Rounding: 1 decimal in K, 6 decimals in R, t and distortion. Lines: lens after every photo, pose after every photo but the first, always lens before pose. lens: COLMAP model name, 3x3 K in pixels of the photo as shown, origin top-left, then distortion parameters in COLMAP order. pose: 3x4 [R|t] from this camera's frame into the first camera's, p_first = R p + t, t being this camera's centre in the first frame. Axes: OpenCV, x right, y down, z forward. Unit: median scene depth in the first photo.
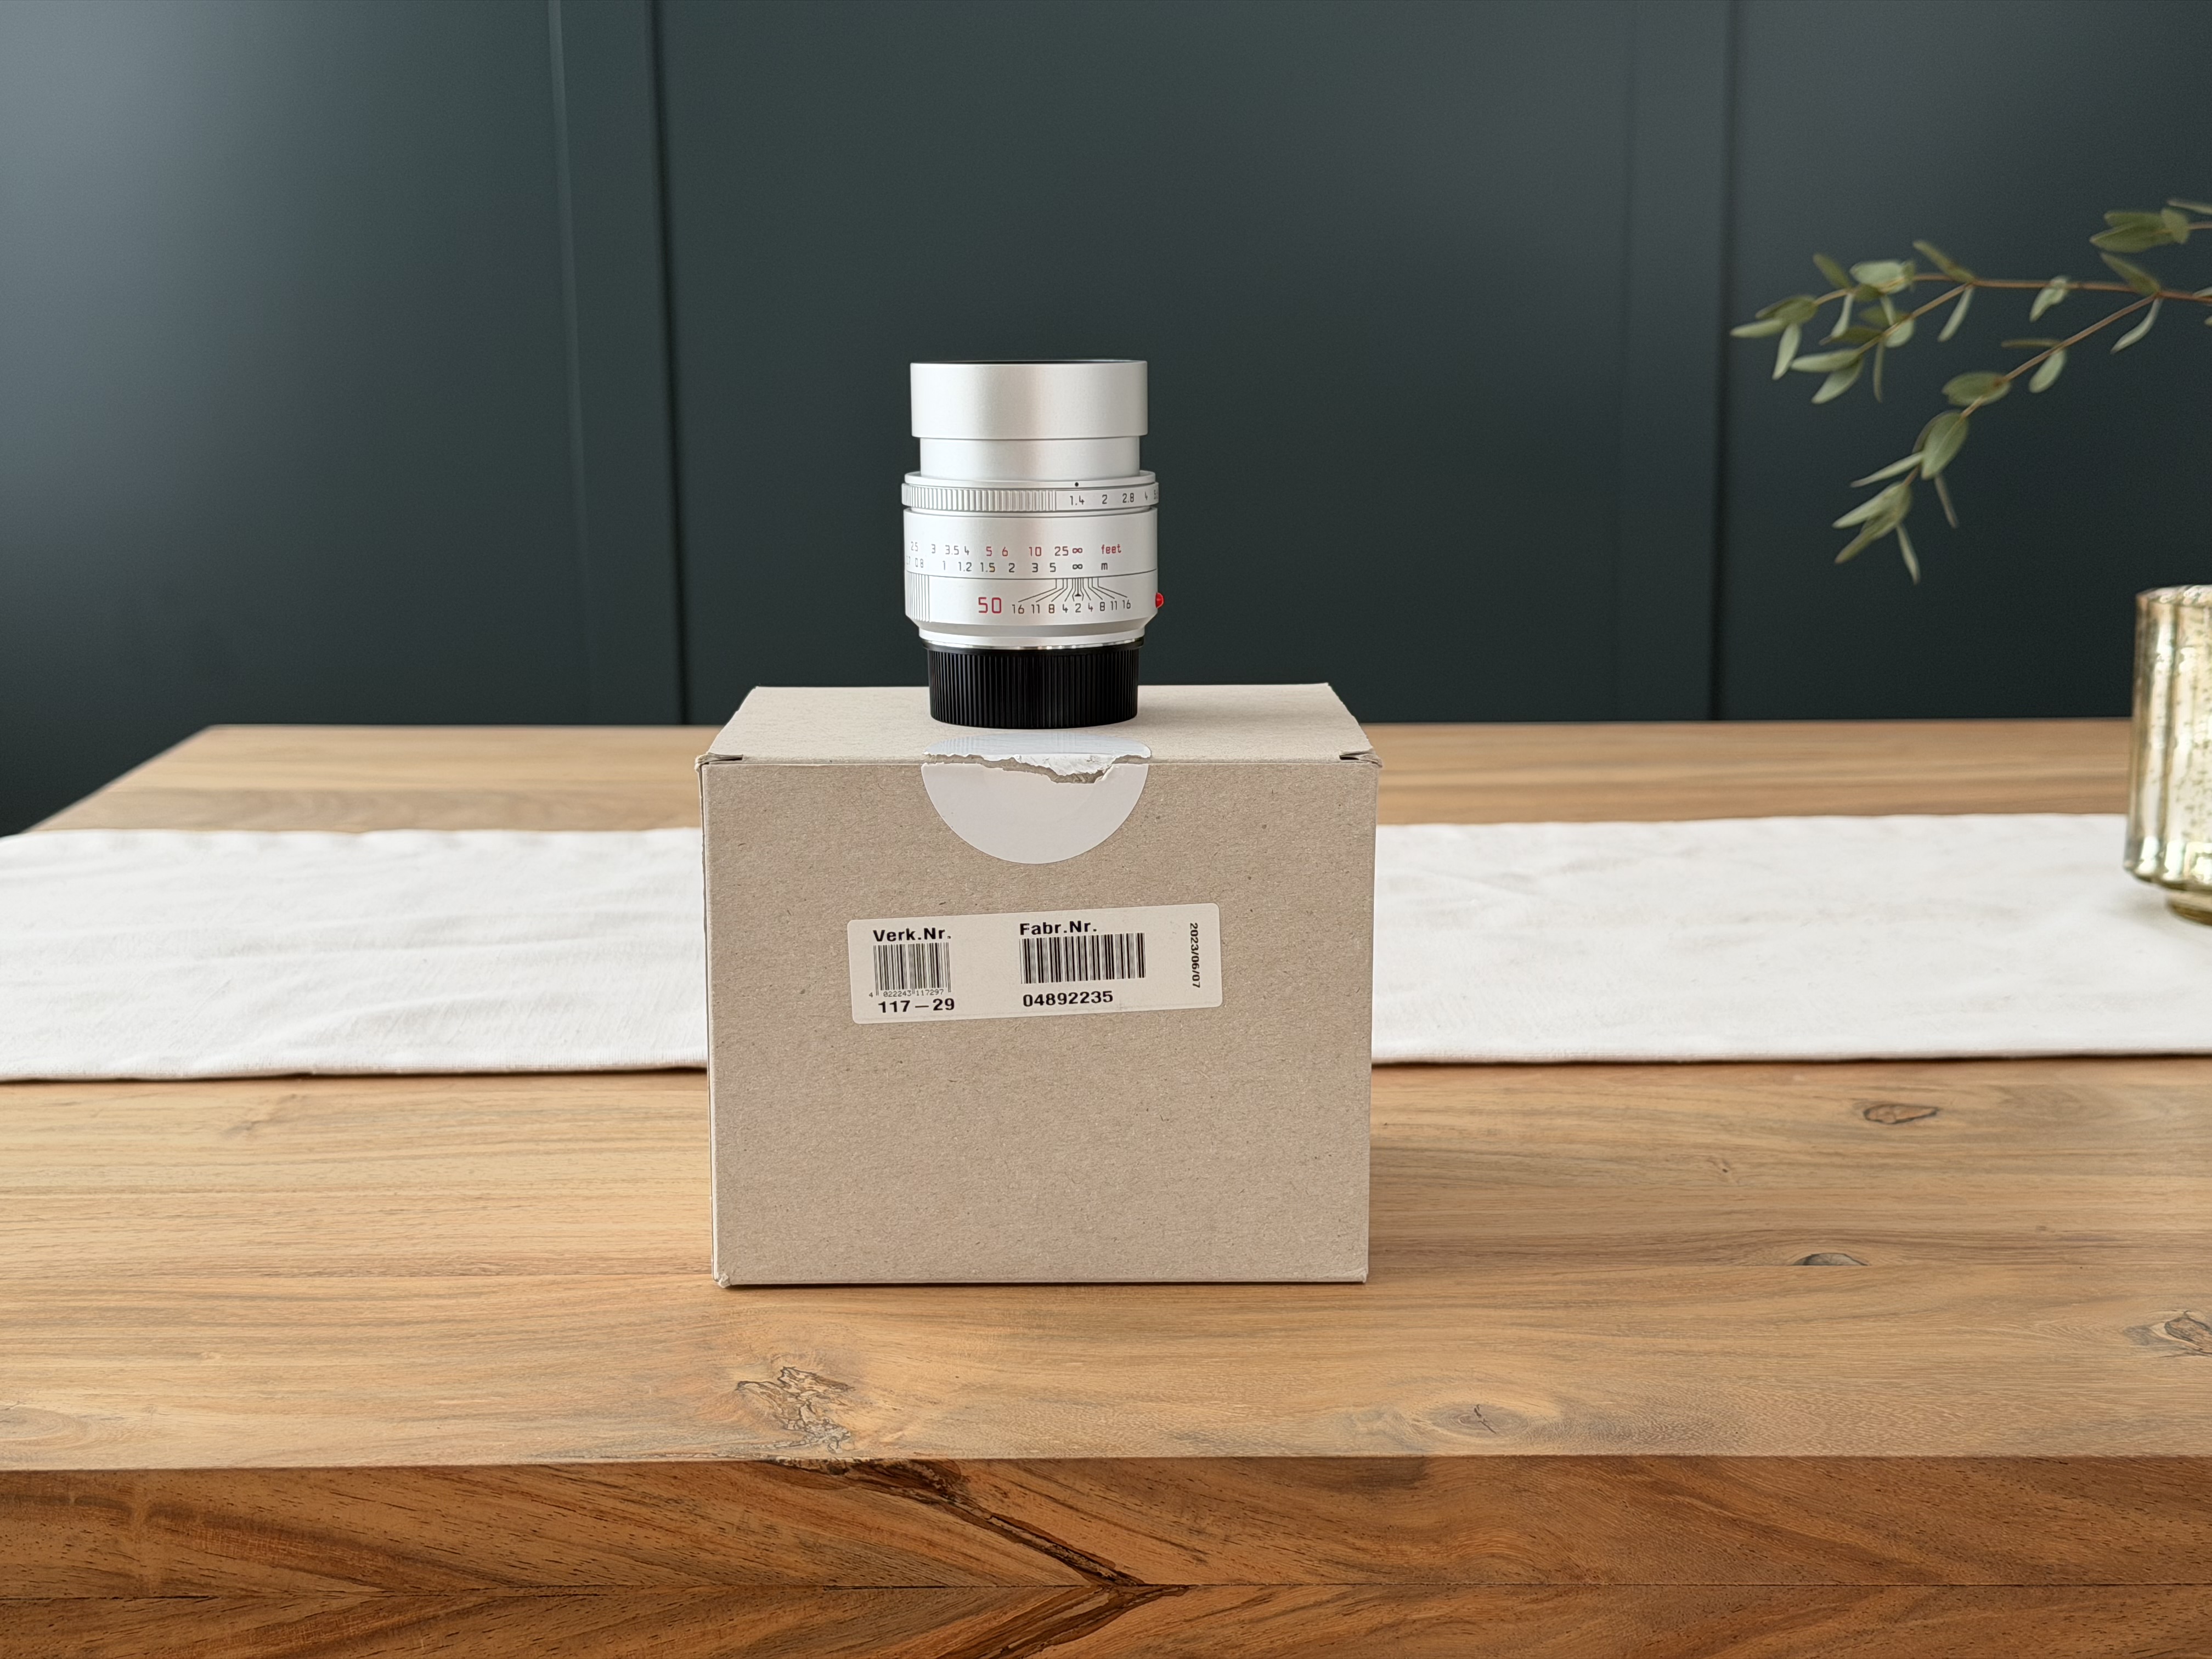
lens RADIAL K [[3138.3, 0, 1106.0], [0, 3138.3, 829.5], [0, 0, 1]] dist [0.187501, -0.496652]
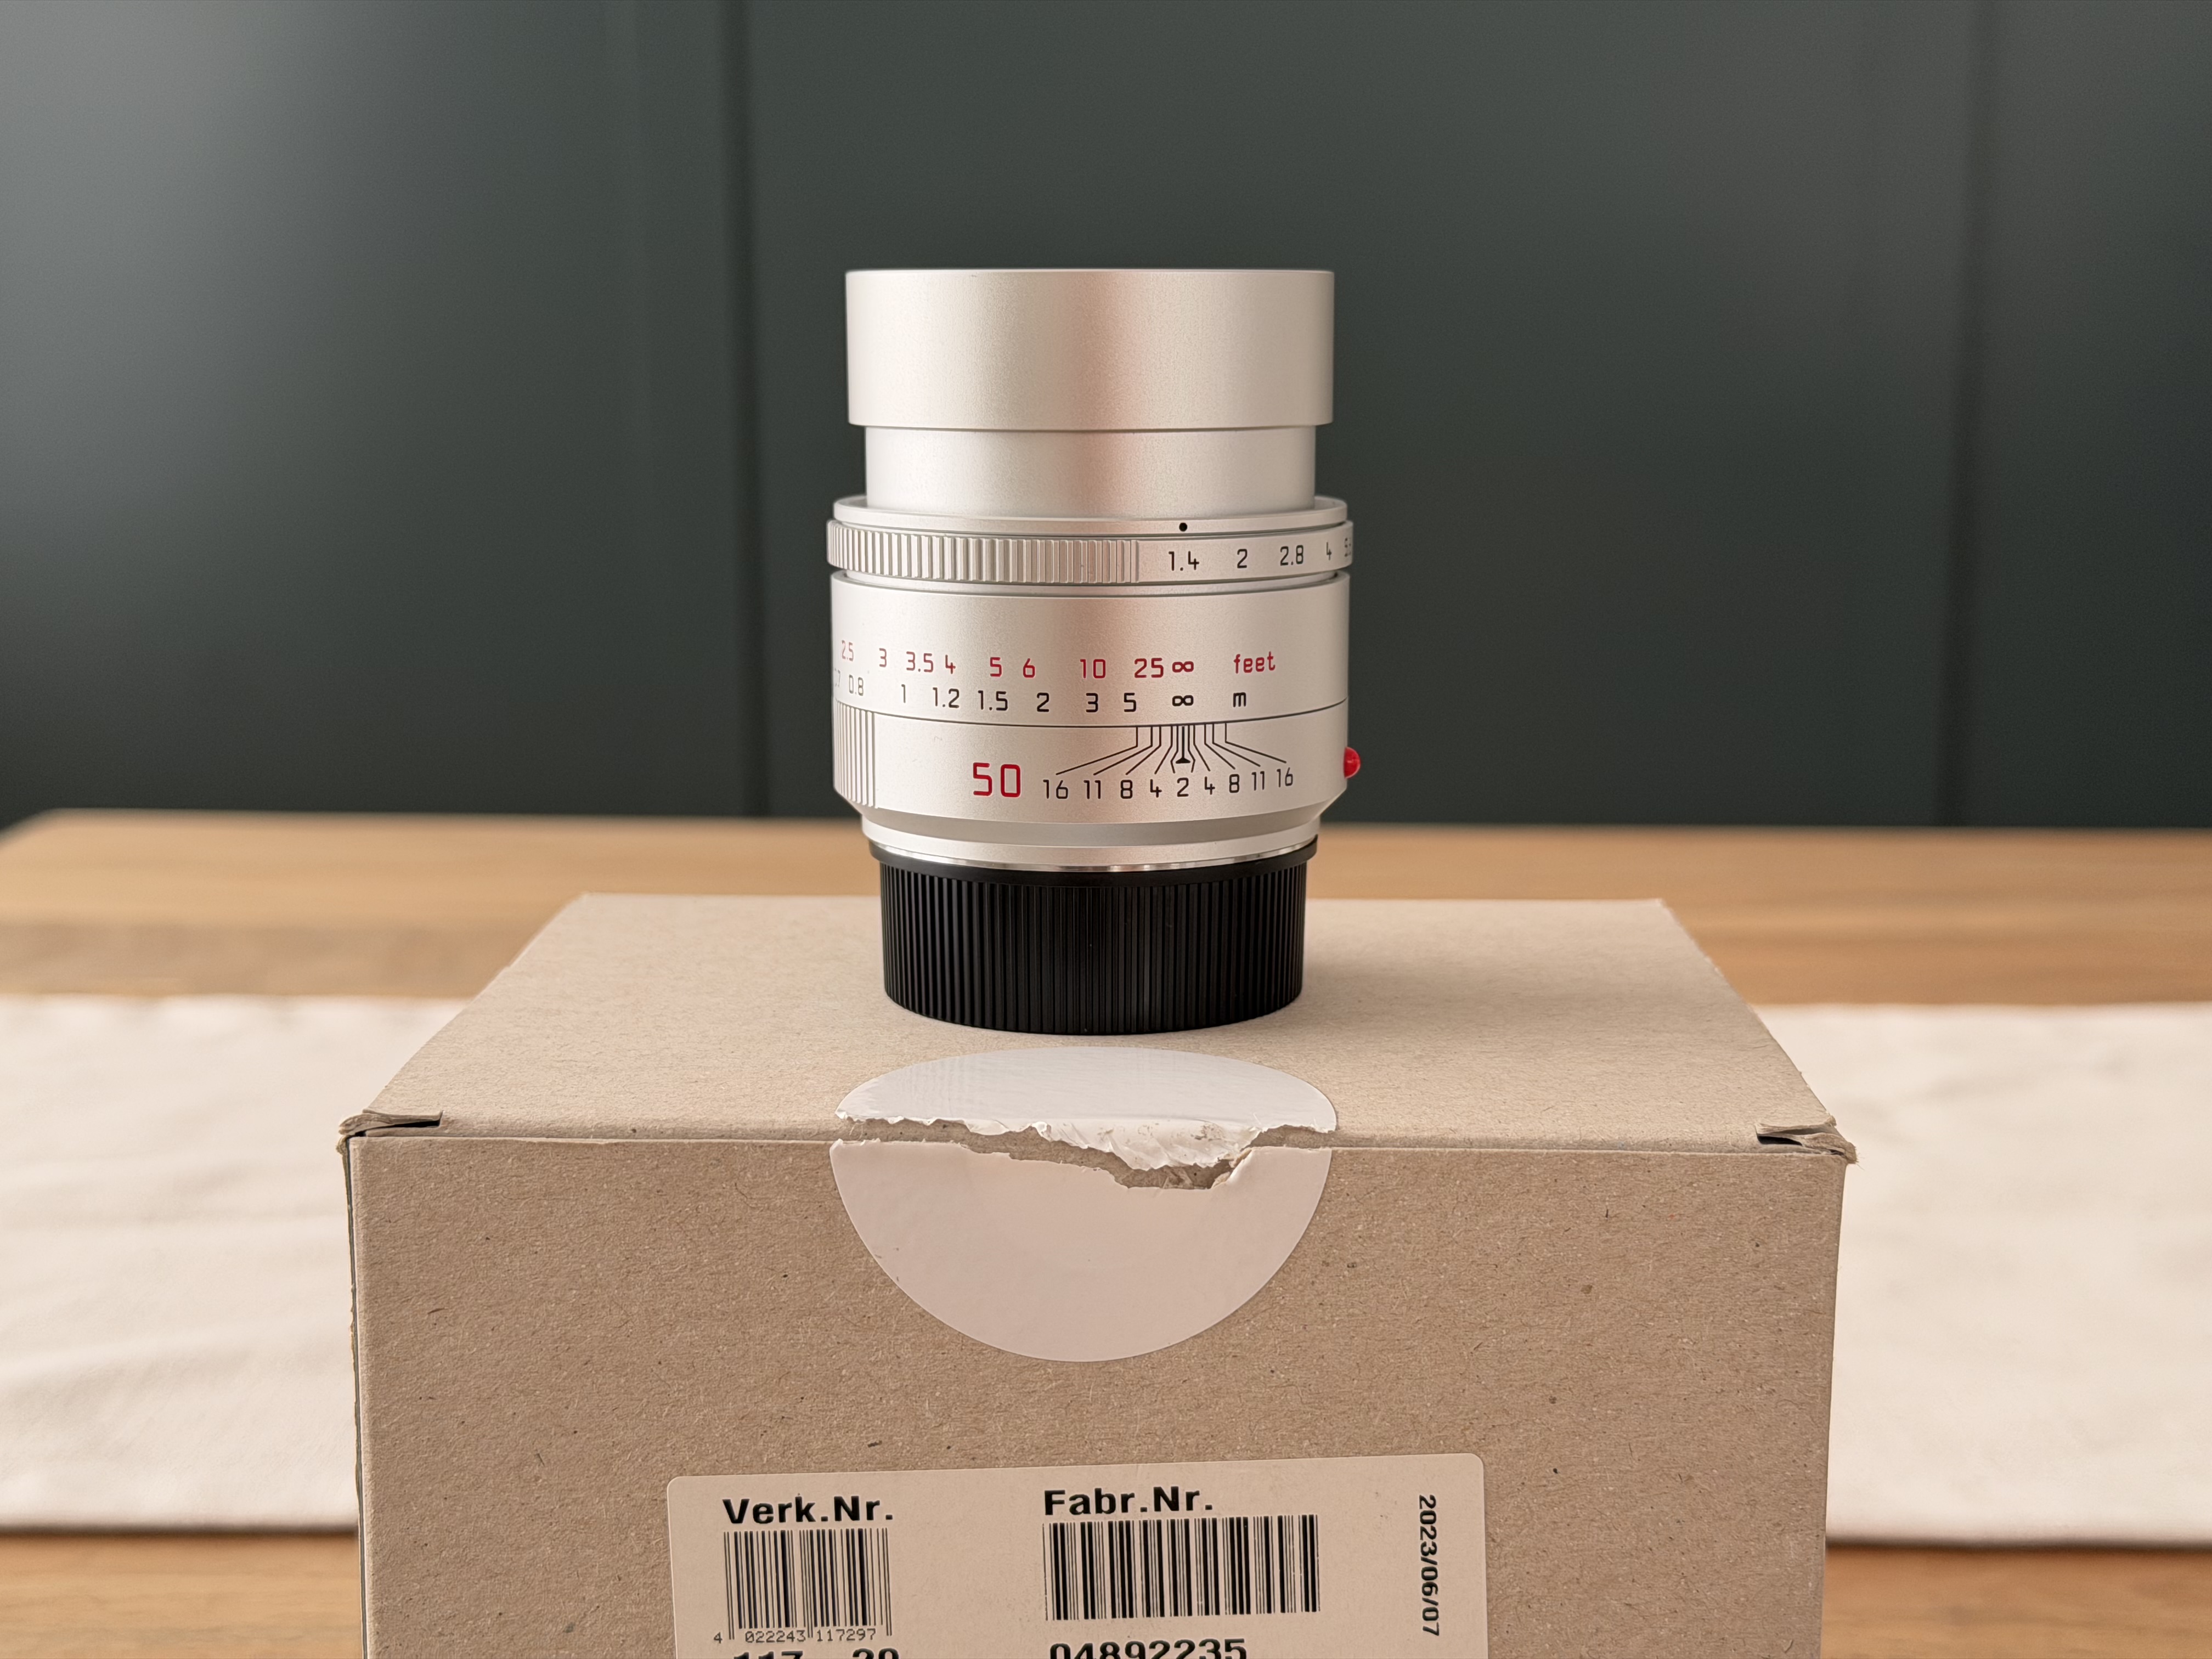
lens RADIAL K [[3136.5, 0, 1100.2], [0, 3136.5, 843.7], [0, 0, 1]] dist [0.162007, -0.325219]
pose [[0.998938, 0.013244, -0.044126, -0.000355], [-0.013169, 0.999911, 0.001998, -0.064590], [0.044149, -0.001414, 0.999024, 0.541576]]
